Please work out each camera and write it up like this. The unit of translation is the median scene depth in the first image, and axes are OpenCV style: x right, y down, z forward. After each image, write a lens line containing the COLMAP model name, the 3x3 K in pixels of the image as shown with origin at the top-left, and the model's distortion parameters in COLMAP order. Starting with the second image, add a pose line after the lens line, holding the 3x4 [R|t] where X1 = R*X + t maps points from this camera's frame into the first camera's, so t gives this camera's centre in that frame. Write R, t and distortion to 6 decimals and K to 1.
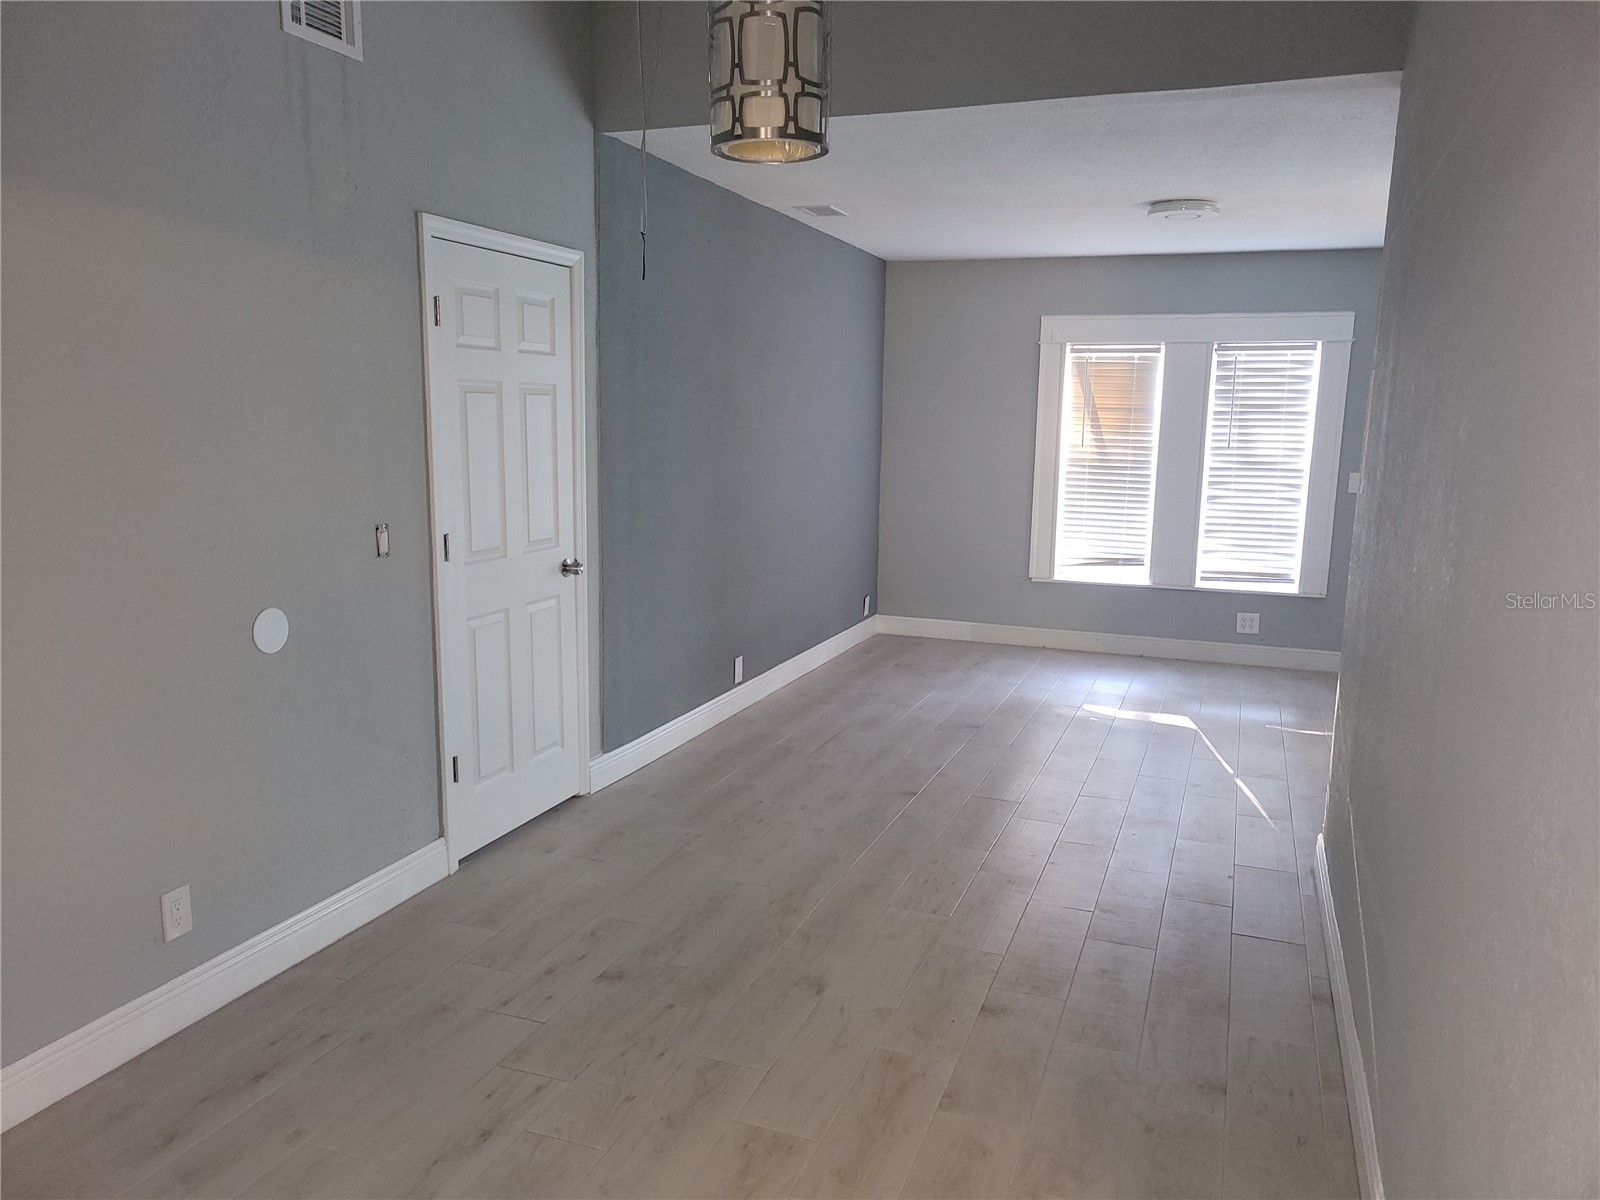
lens RADIAL K [[1203.2, 0, 792.8], [0, 1203.2, 599.6], [0, 0, 1]] dist [0.058422, -0.037410]
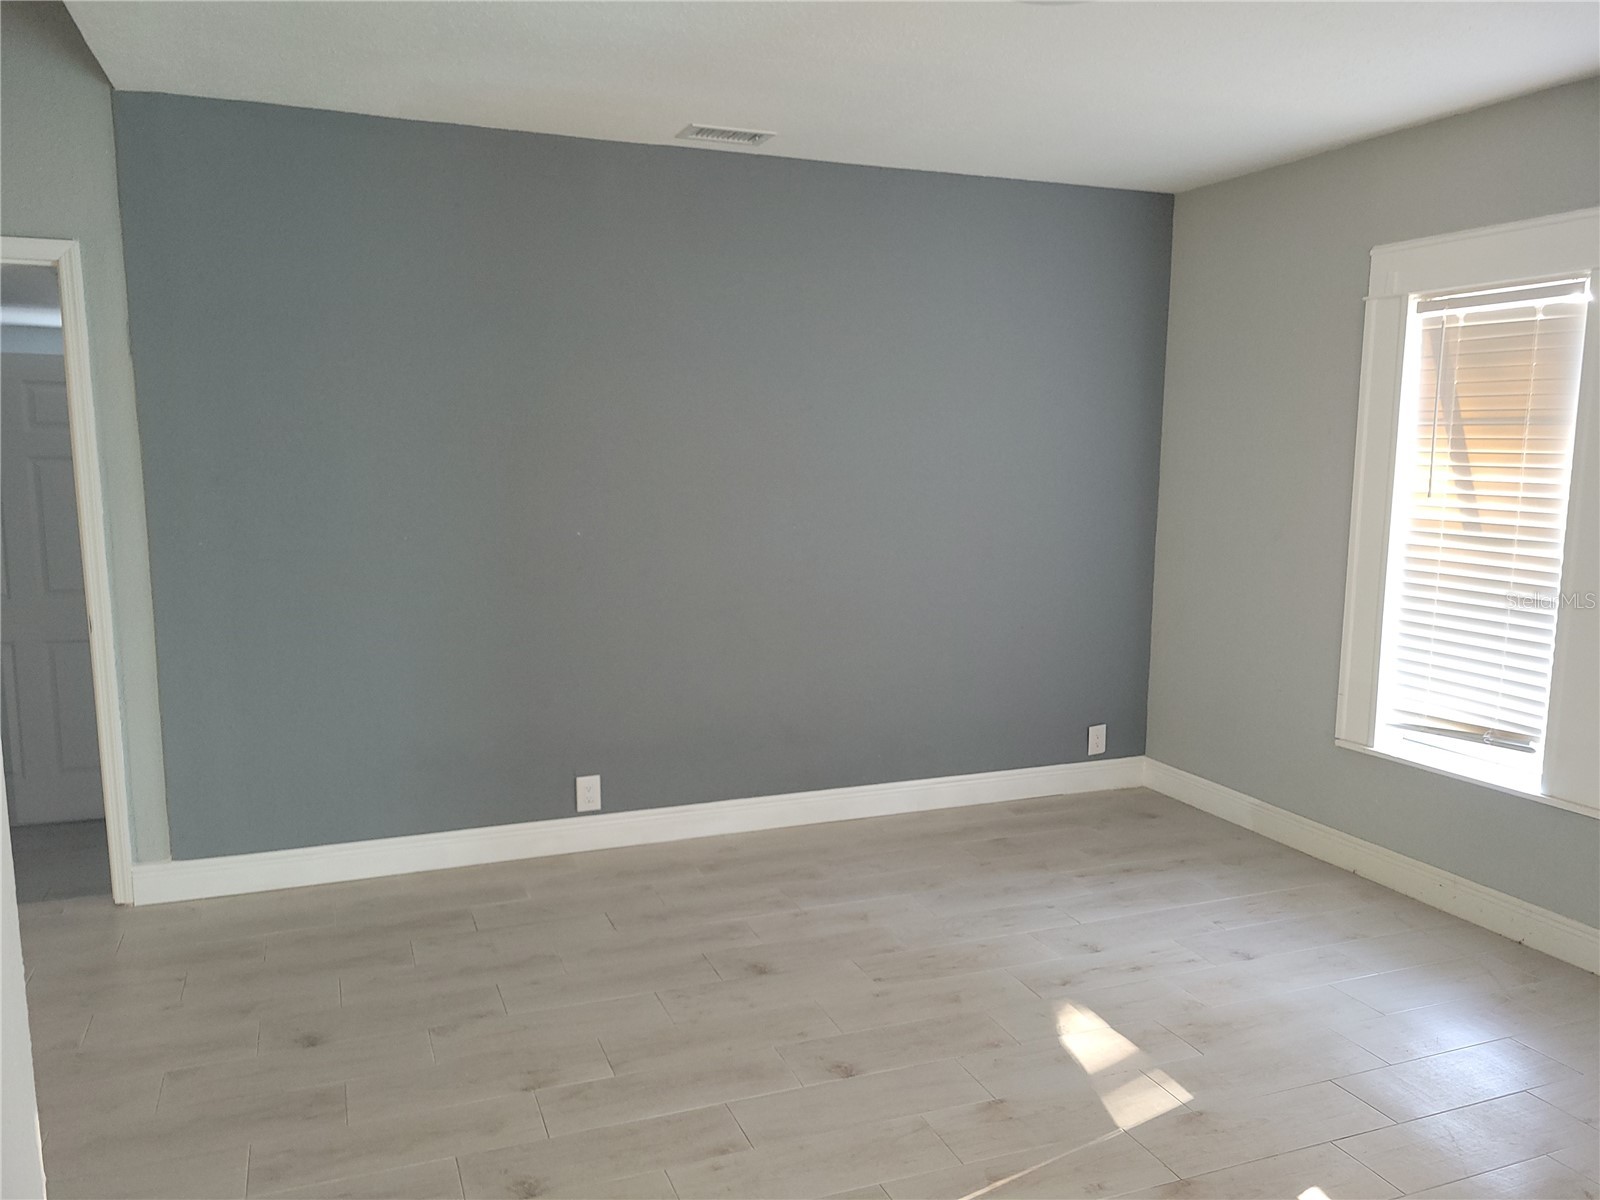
lens RADIAL K [[1203.2, 0, 798.2], [0, 1203.2, 603.9], [0, 0, 1]] dist [0.058422, -0.037410]
pose [[0.664971, 0.082072, -0.742346, 0.446709], [-0.105914, 0.994261, 0.015049, -0.062092], [0.739321, 0.068617, 0.669848, 0.470614]]
